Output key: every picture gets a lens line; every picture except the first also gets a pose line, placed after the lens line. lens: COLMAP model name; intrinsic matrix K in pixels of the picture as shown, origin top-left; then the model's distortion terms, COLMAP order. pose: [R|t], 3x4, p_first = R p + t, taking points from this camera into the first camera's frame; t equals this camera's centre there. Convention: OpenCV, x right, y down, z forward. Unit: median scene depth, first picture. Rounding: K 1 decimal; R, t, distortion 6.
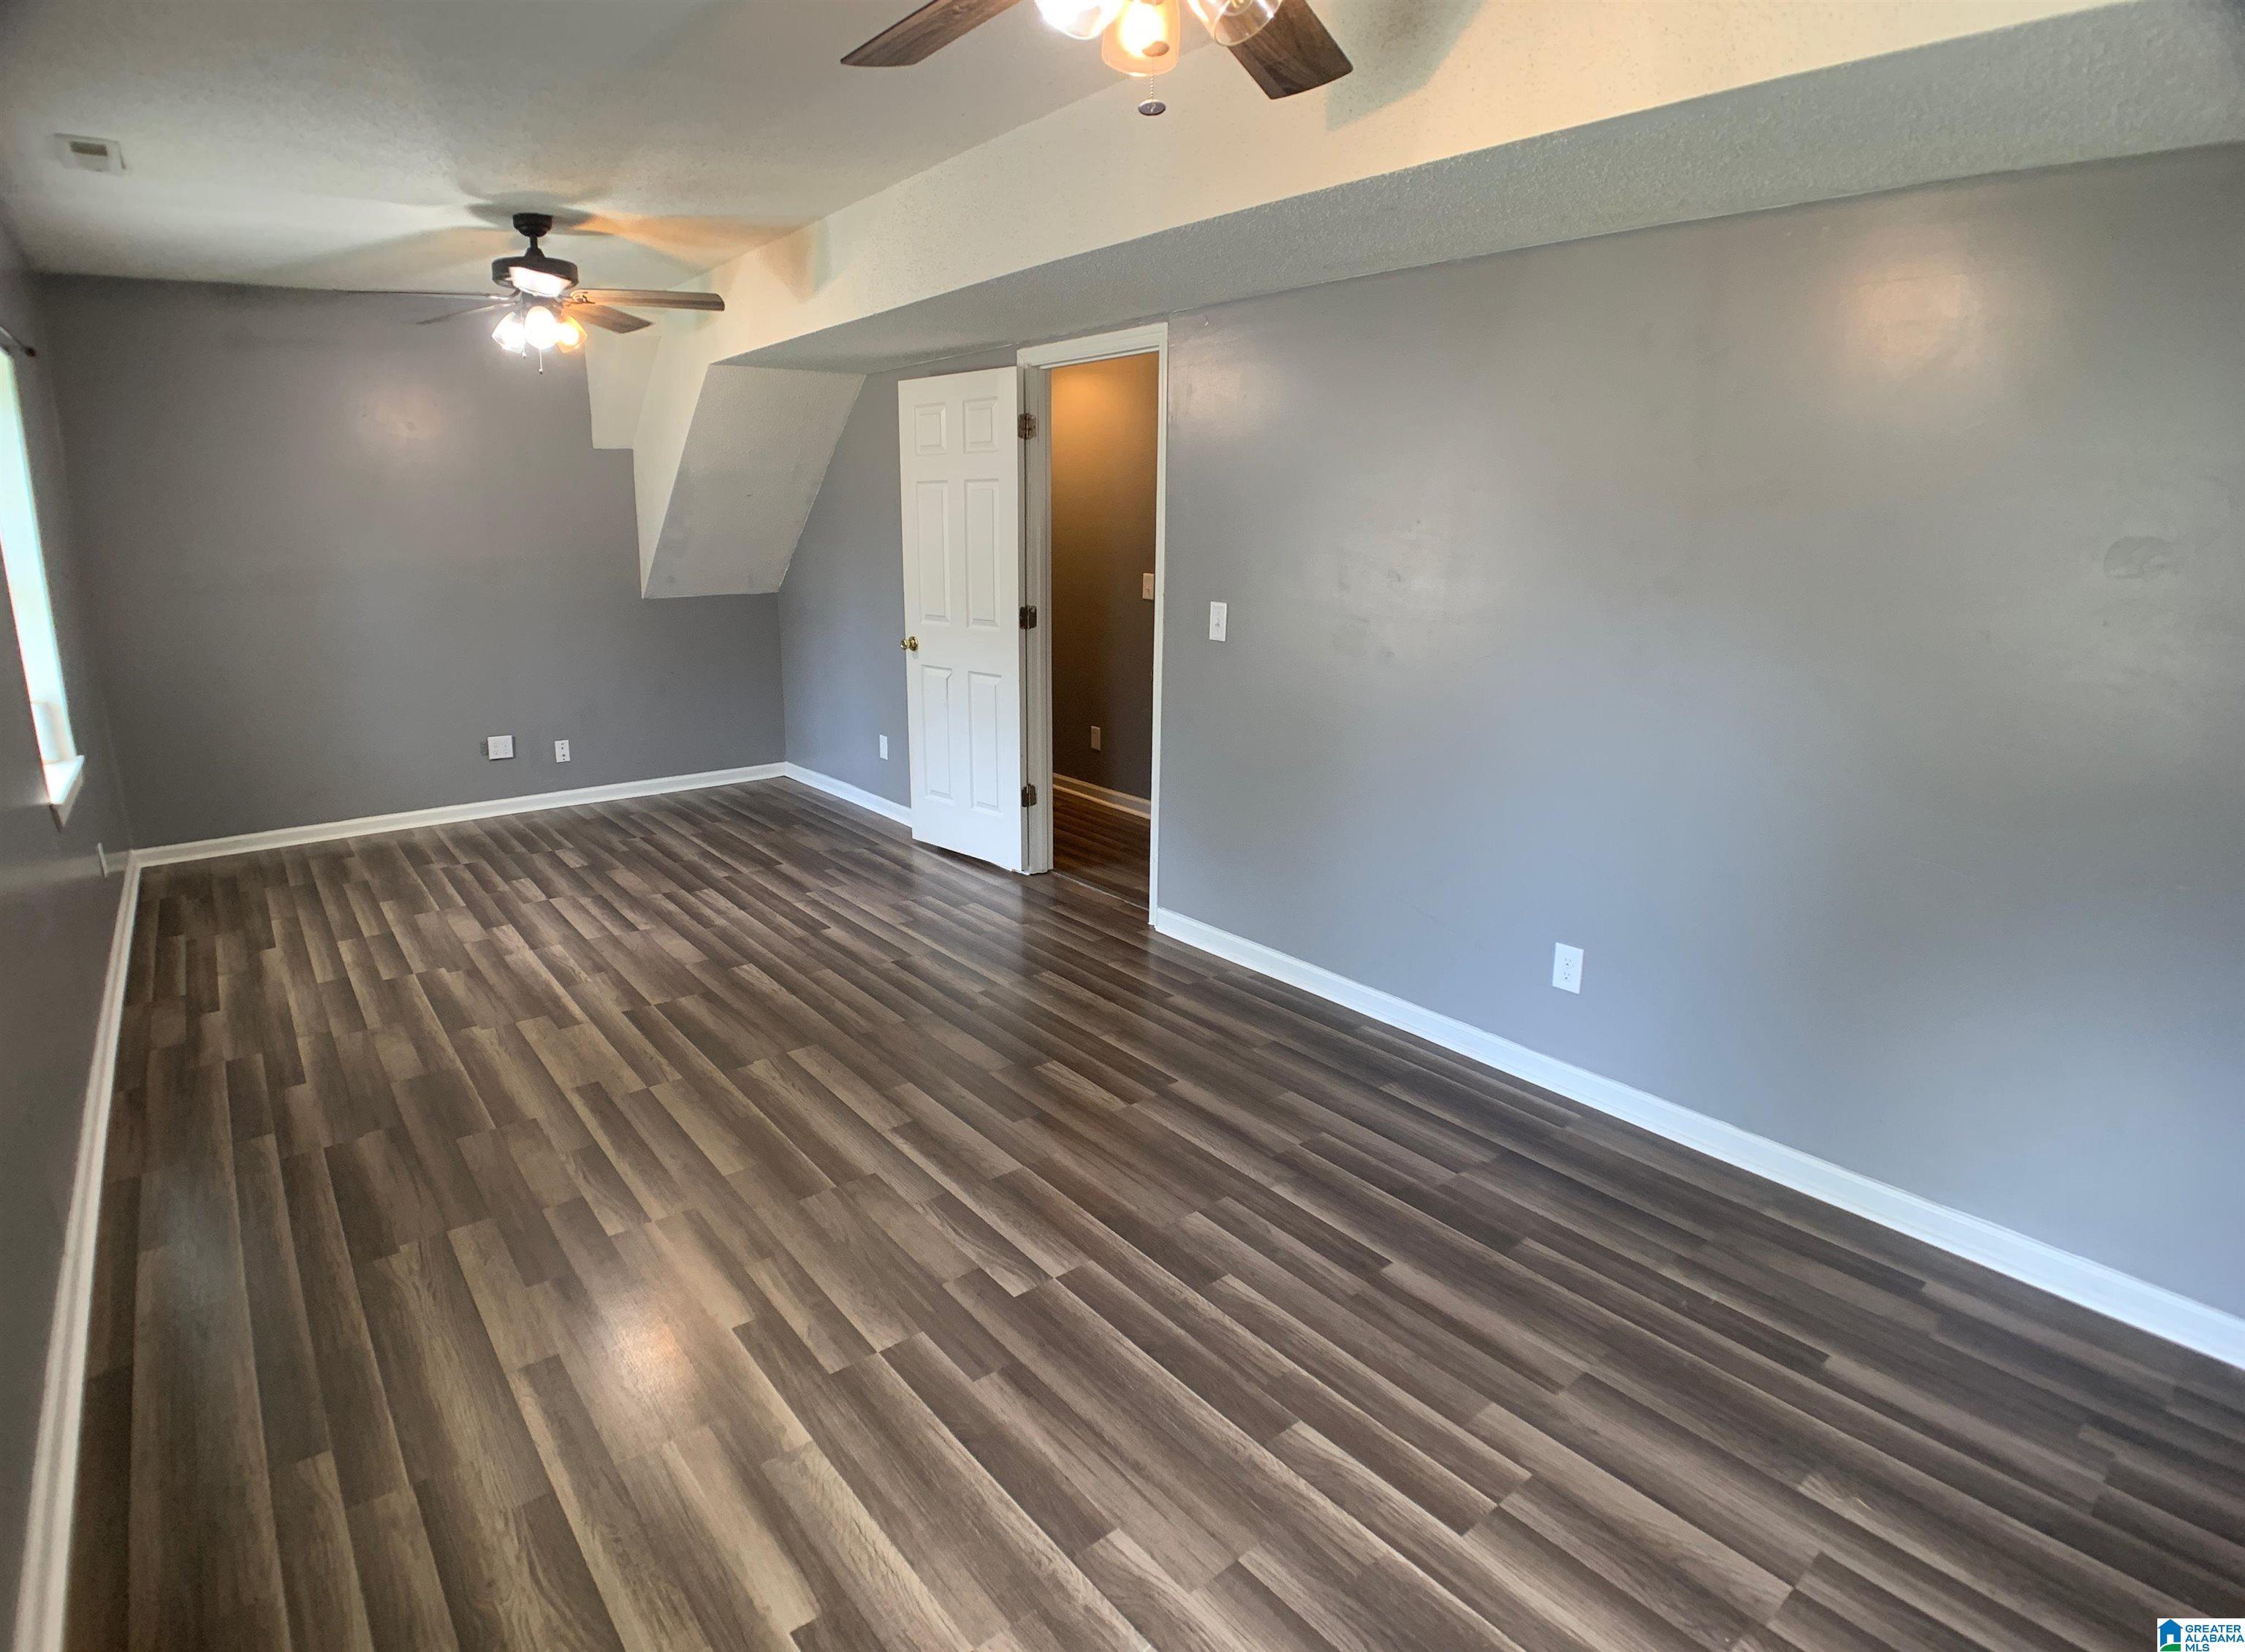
lens RADIAL K [[1213.3, 0, 1122.5], [0, 1213.3, 871.9], [0, 0, 1]] dist [-0.075241, -0.020286]
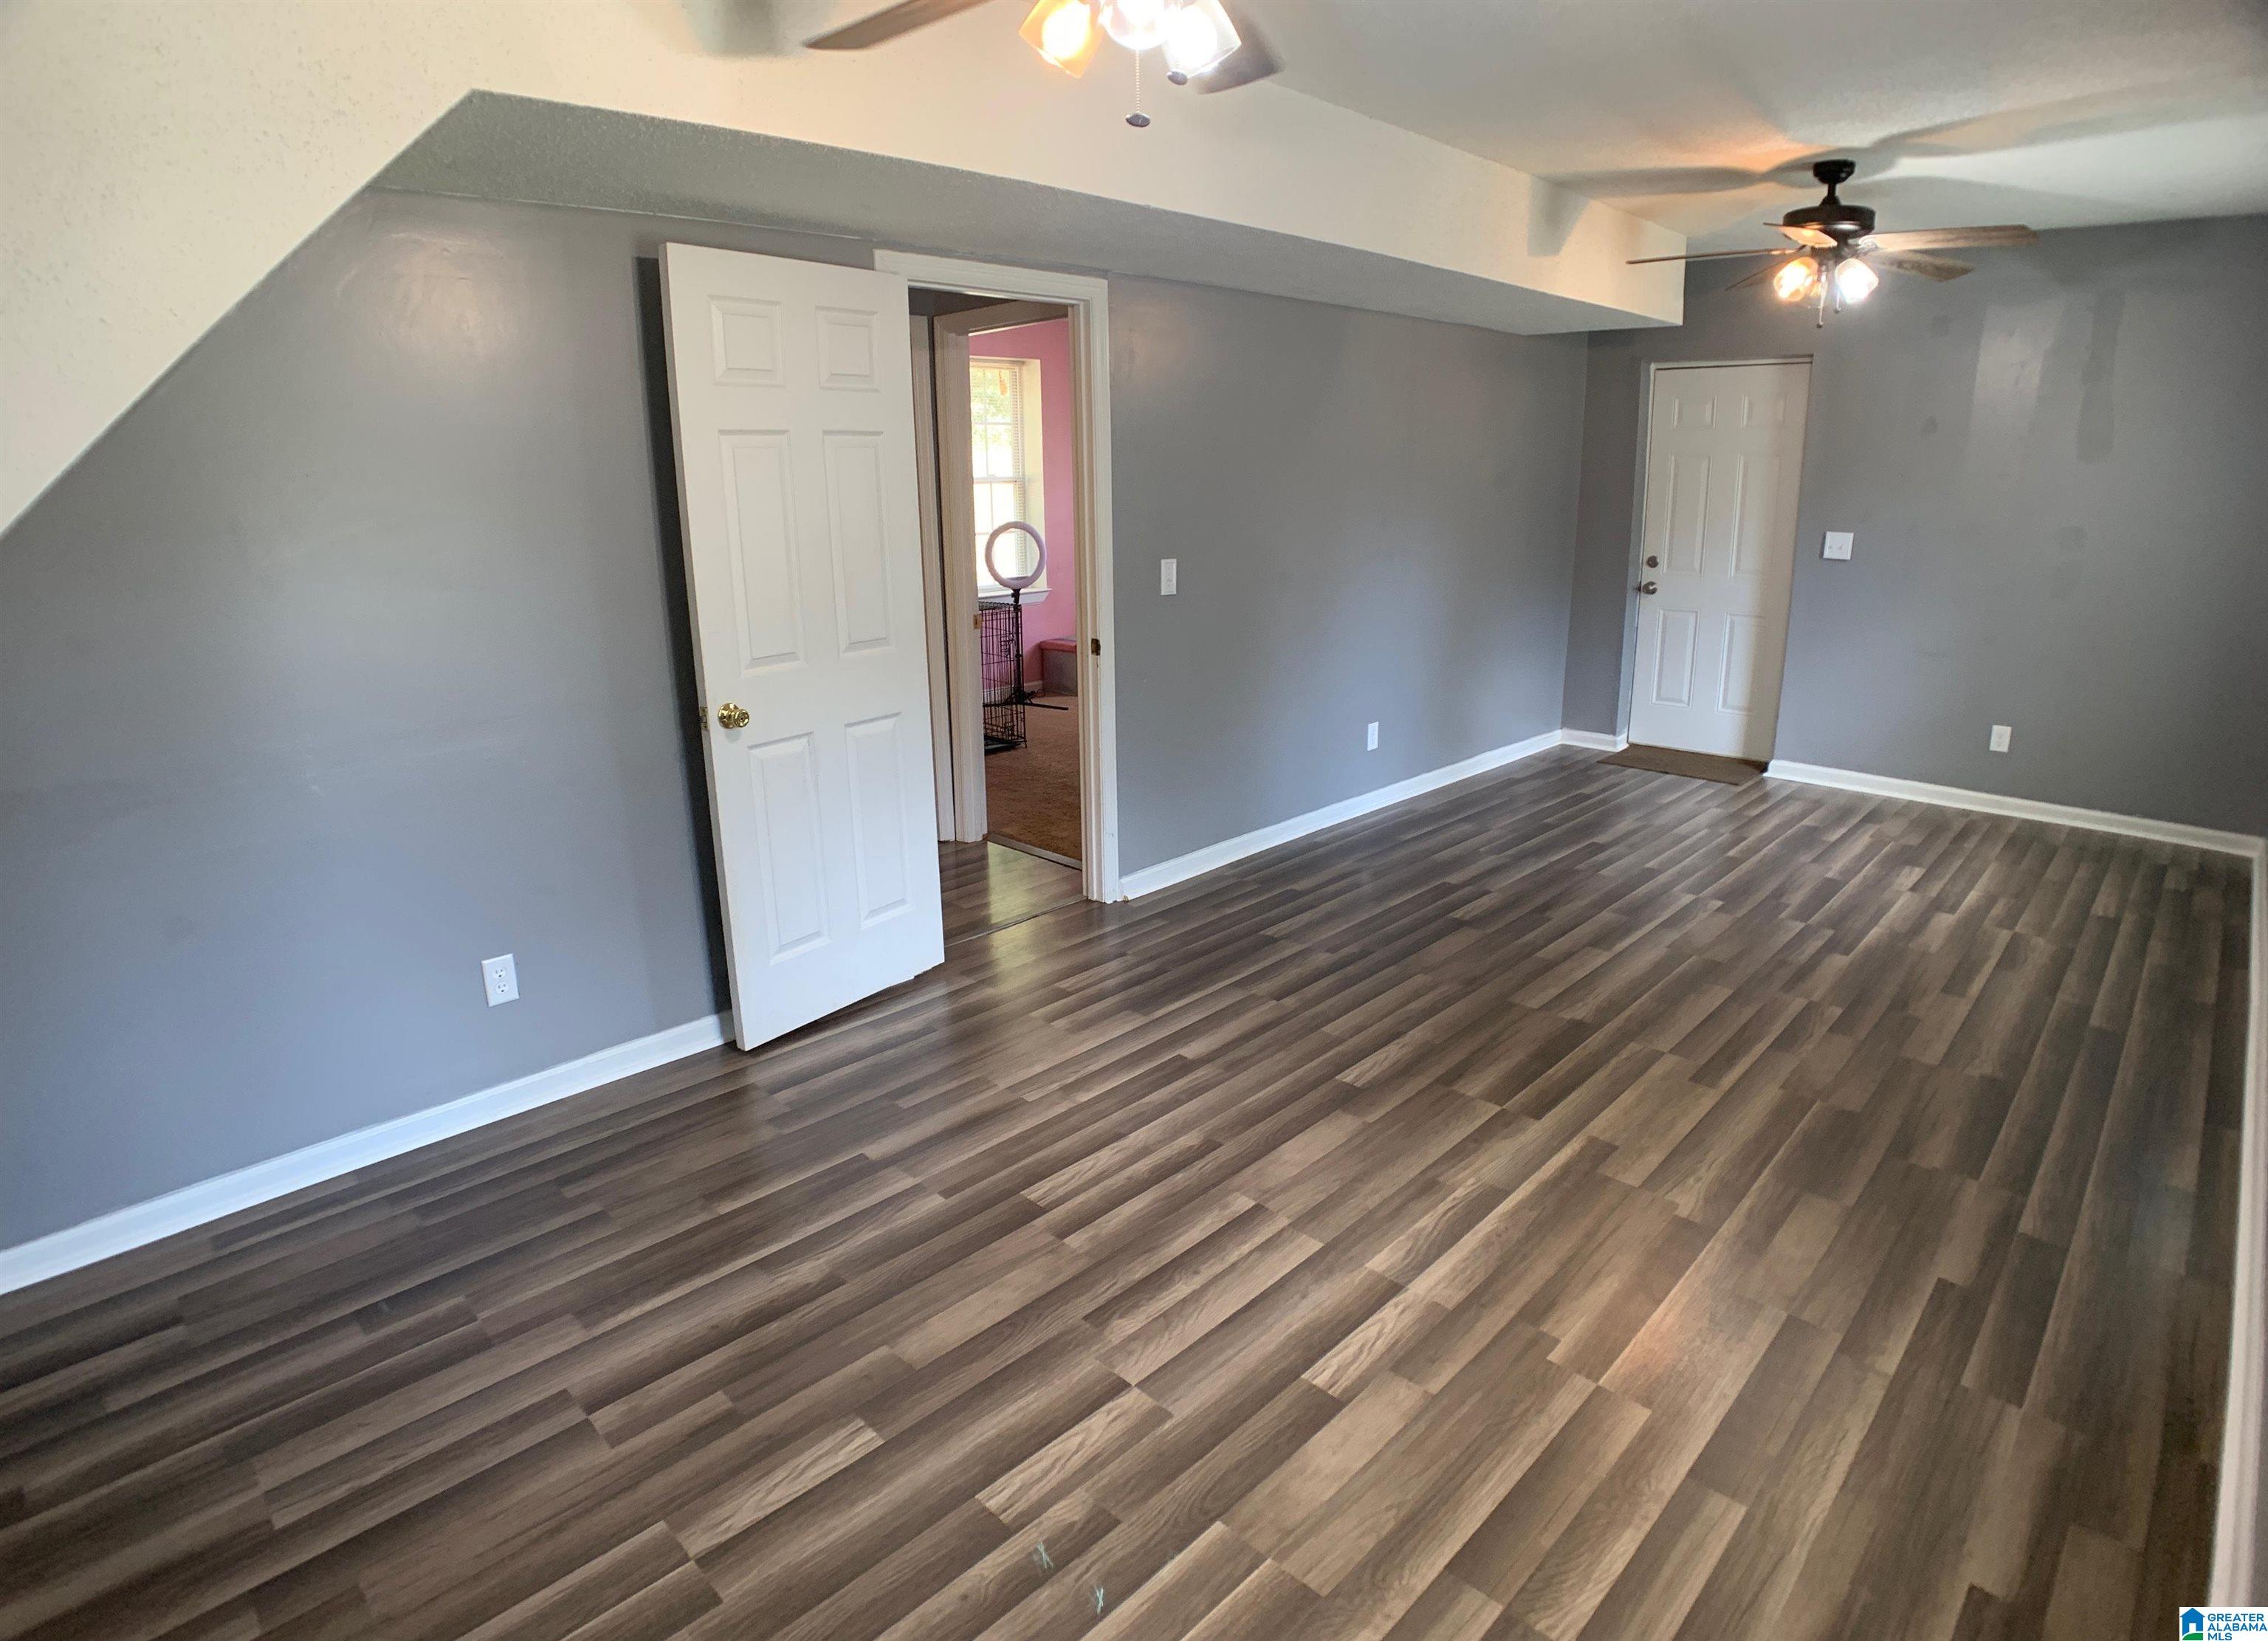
lens RADIAL K [[1283.4, 0, 1136.6], [0, 1283.4, 854.8], [0, 0, 1]] dist [-0.097287, 0.001973]
pose [[-0.173207, -0.282885, 0.943385, -1.044470], [0.287753, 0.901533, 0.323167, -0.351854], [-0.941912, 0.327437, -0.074750, 1.203941]]
